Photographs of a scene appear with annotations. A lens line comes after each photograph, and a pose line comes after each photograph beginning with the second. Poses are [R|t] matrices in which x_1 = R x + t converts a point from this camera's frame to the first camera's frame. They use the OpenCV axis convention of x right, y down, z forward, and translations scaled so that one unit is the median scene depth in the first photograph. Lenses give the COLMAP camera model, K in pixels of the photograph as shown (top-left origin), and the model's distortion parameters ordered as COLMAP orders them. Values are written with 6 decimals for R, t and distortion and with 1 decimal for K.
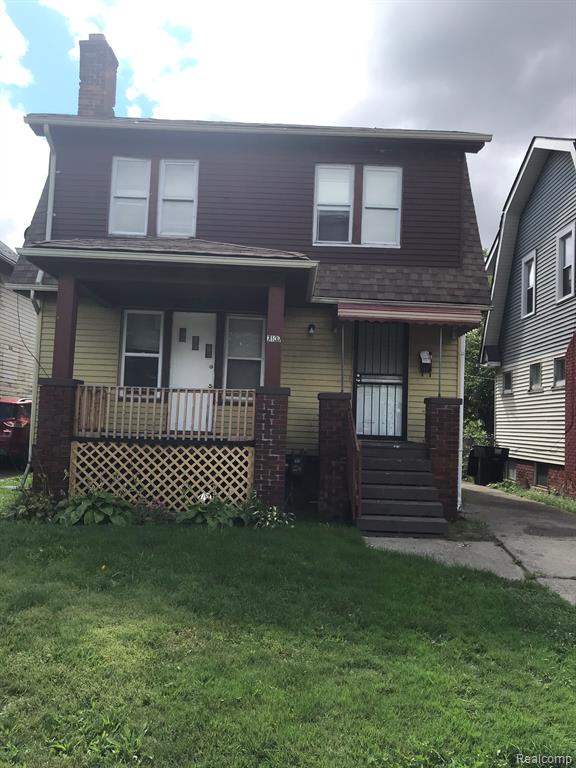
lens RADIAL K [[630.0, 0, 285.3], [0, 630.0, 382.4], [0, 0, 1]] dist [0.029567, -0.044263]
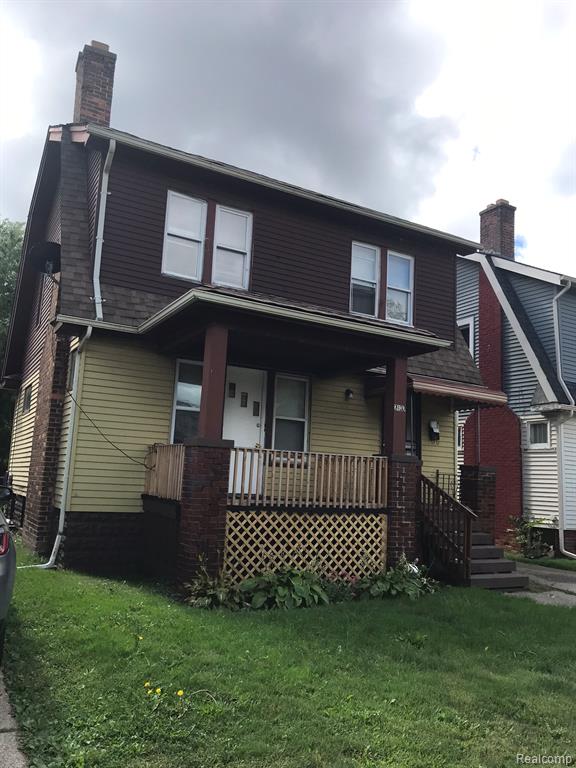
lens RADIAL K [[630.0, 0, 275.8], [0, 630.0, 378.4], [0, 0, 1]] dist [0.029567, -0.044263]
pose [[0.878792, 0.085168, 0.469544, -0.562790], [-0.050843, 0.995055, -0.085330, -0.015694], [-0.474489, 0.051115, 0.878776, 0.138834]]
